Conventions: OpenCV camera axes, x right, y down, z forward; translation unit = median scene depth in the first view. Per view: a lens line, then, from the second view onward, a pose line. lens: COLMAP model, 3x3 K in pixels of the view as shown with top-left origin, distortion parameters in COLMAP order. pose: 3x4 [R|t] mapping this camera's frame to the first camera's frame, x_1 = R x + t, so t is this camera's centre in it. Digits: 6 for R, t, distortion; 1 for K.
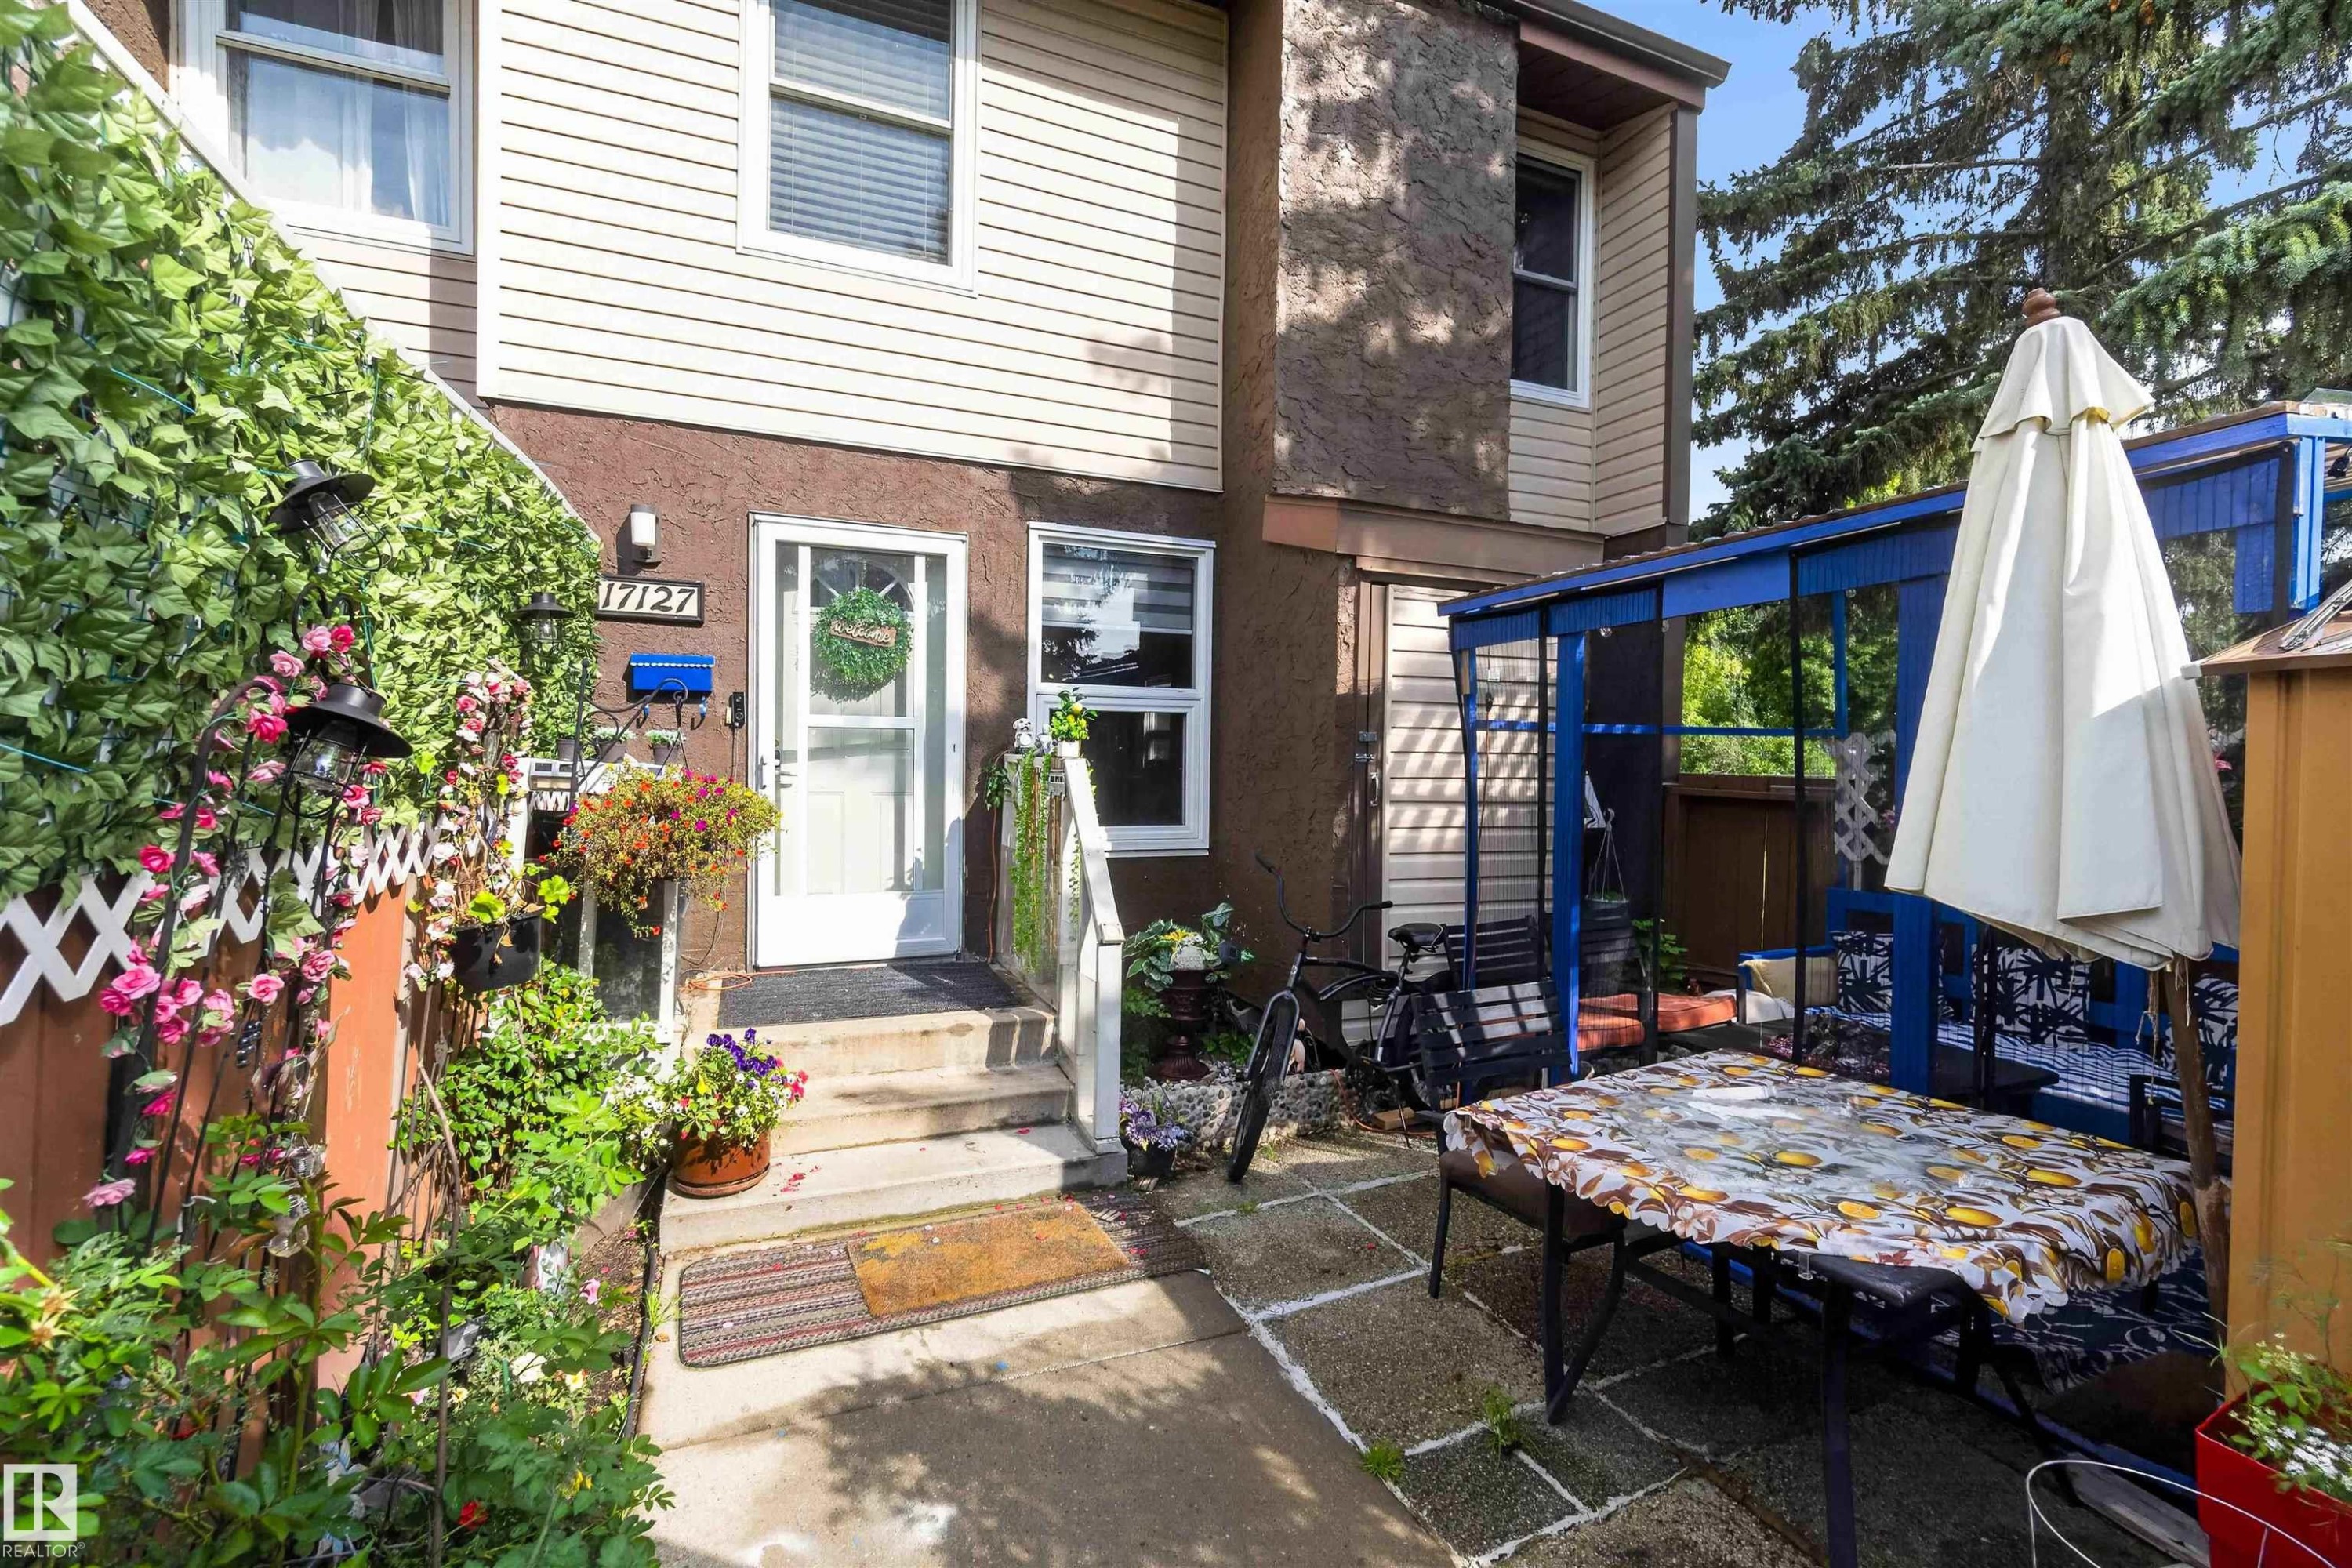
lens RADIAL K [[1014.2, 0, 1174.4], [0, 1014.2, 759.4], [0, 0, 1]] dist [-0.019863, 0.005078]
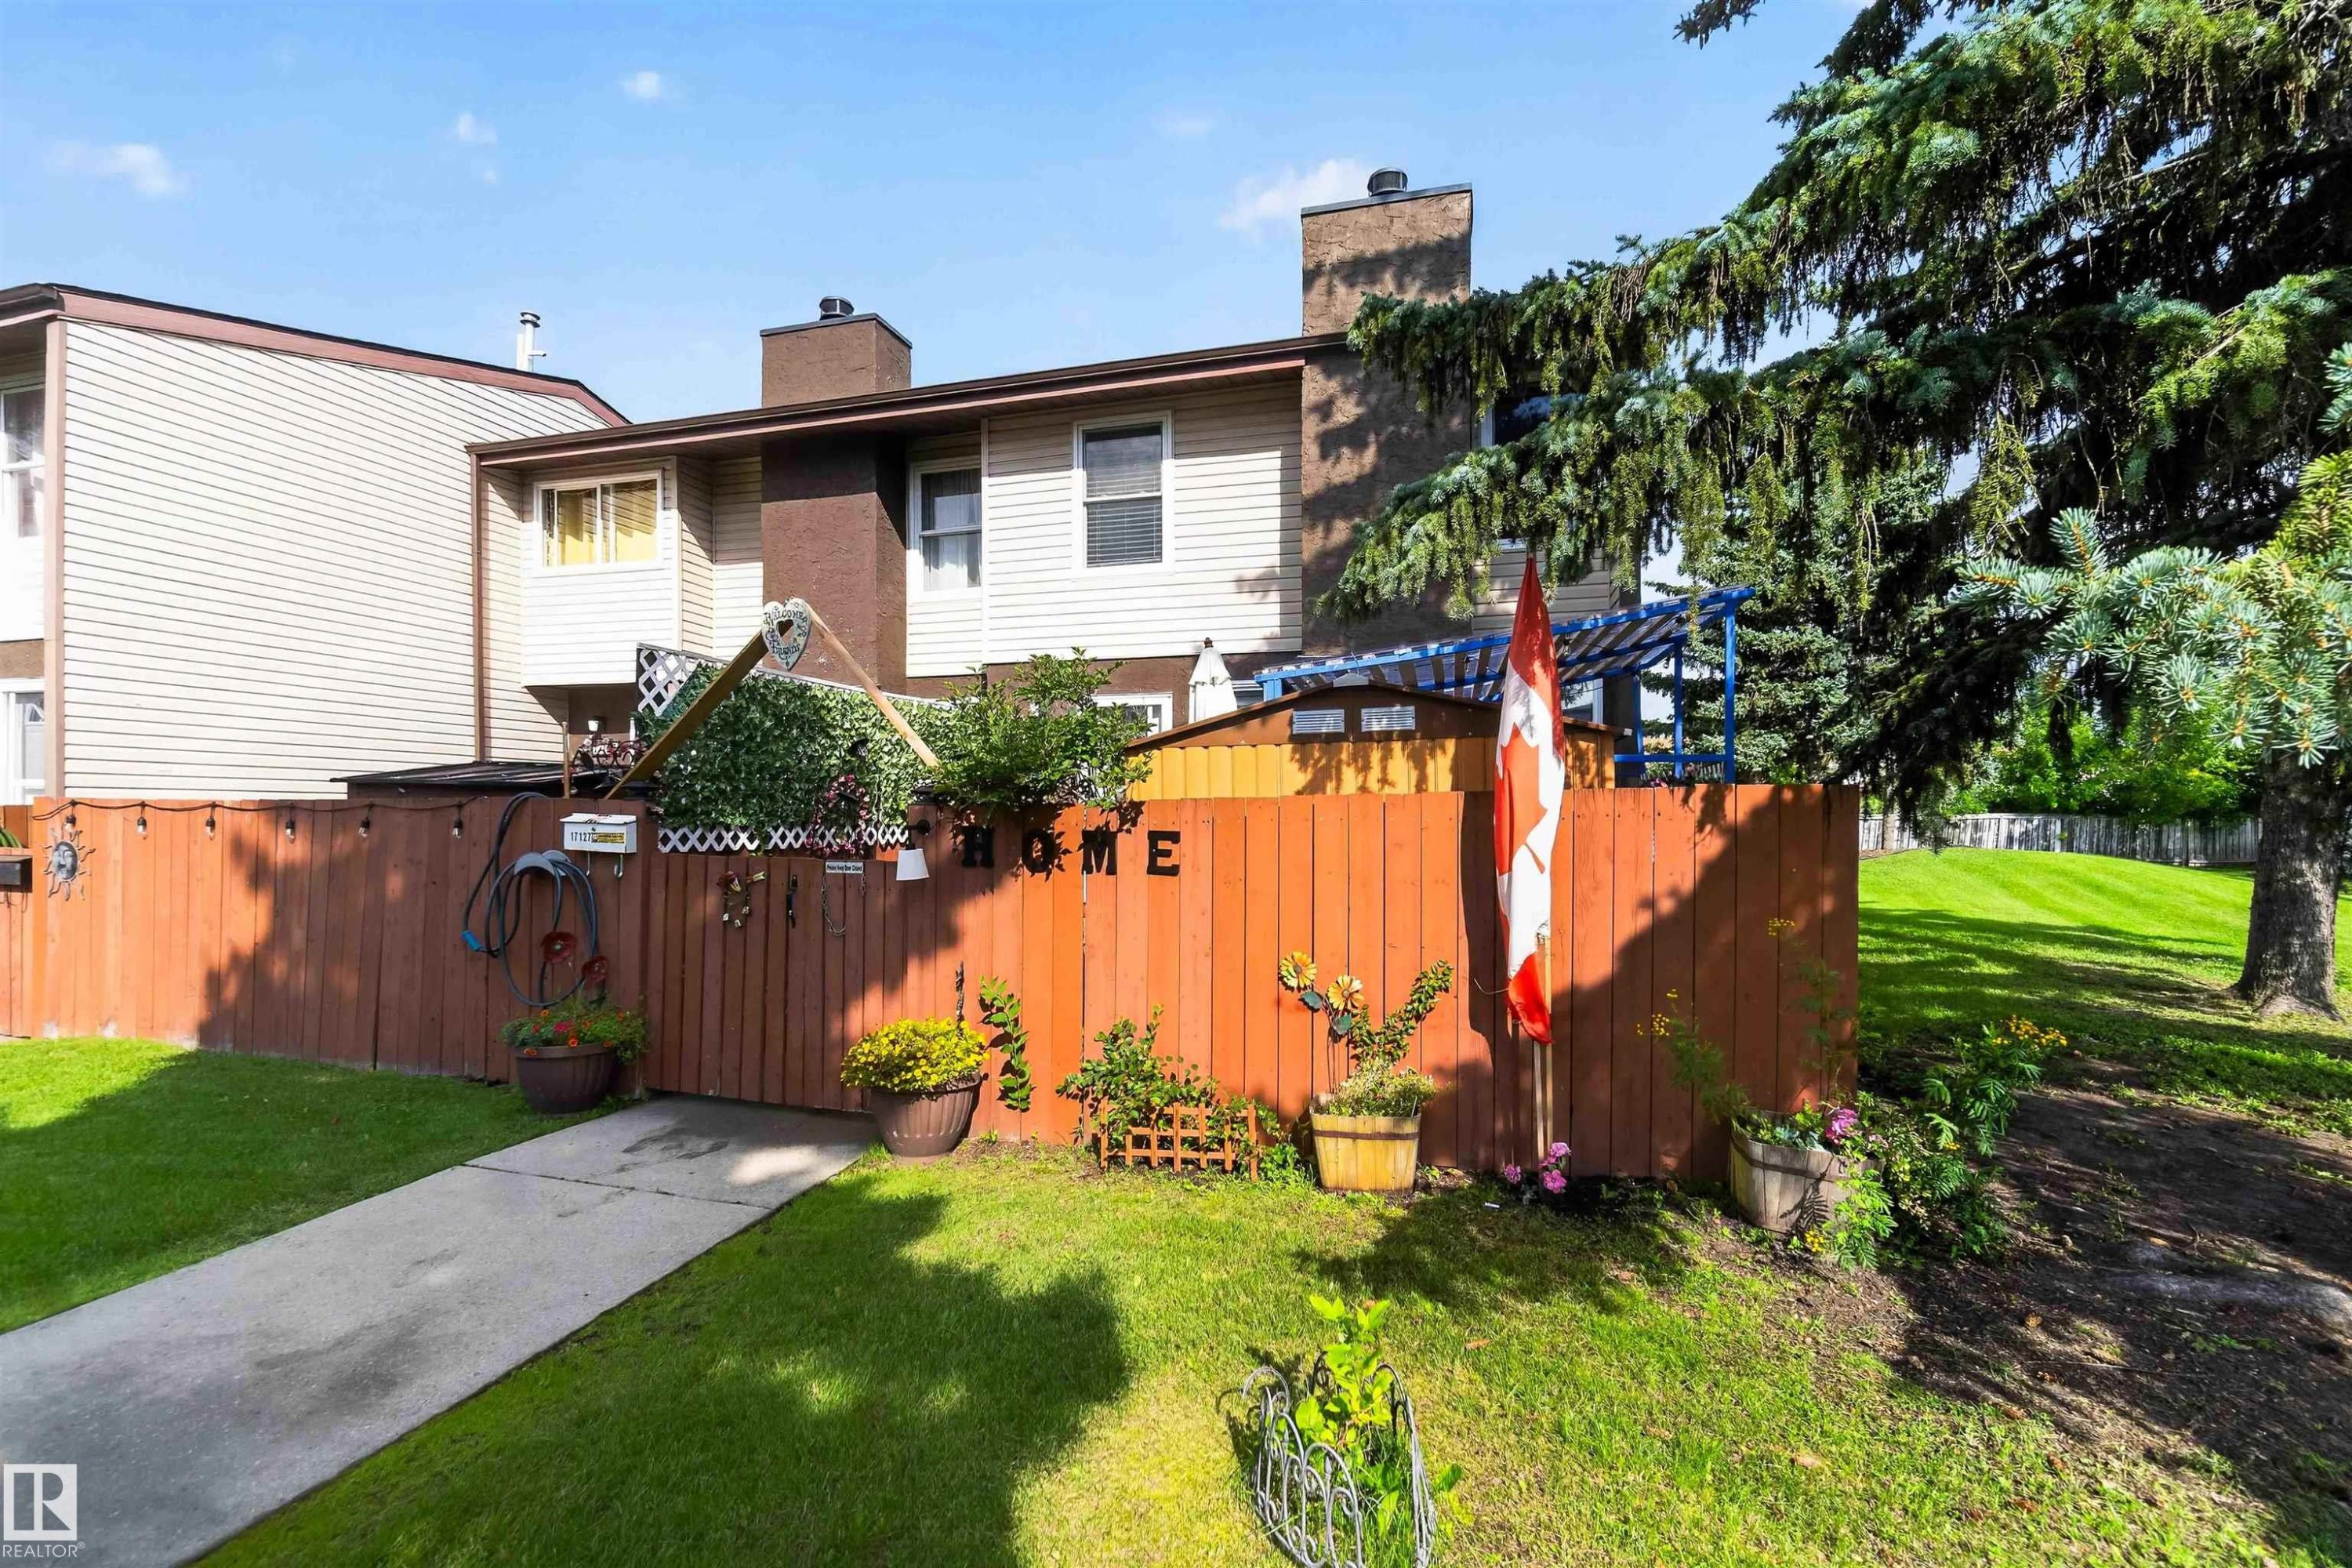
lens RADIAL K [[1014.2, 0, 1174.4], [0, 1014.2, 759.4], [0, 0, 1]] dist [-0.019863, 0.005078]
pose [[0.782380, -0.052429, -0.620591, 1.023695], [0.015232, 0.997763, -0.065091, 0.039150], [0.622616, 0.041473, 0.781428, -0.550931]]
